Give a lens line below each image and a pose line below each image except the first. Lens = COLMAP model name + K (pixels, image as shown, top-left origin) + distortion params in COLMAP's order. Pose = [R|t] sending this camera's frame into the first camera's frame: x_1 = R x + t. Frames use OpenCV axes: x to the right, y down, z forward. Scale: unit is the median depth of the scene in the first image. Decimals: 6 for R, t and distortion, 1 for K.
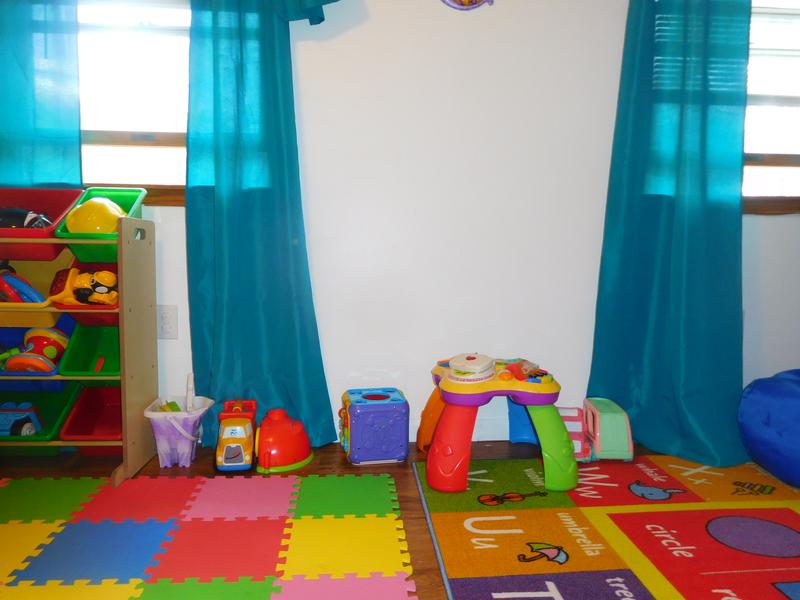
lens RADIAL K [[604.2, 0, 400.0], [0, 604.2, 300.0], [0, 0, 1]] dist [-0.012716, 0.007062]
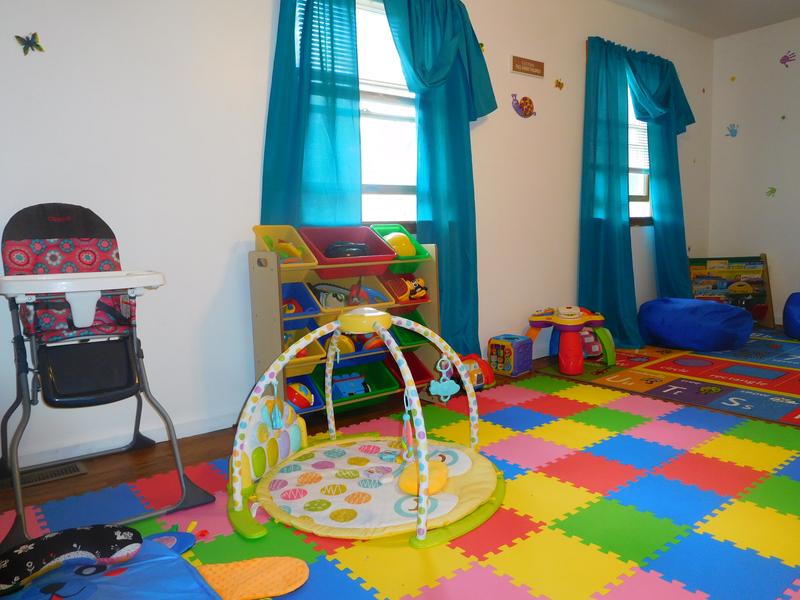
lens RADIAL K [[604.2, 0, 400.0], [0, 604.2, 300.0], [0, 0, 1]] dist [-0.012716, 0.007062]
pose [[0.825257, -0.100965, 0.555659, -1.193028], [0.127815, 0.991751, -0.009625, 0.016372], [-0.550103, 0.078965, 0.831355, -0.206743]]
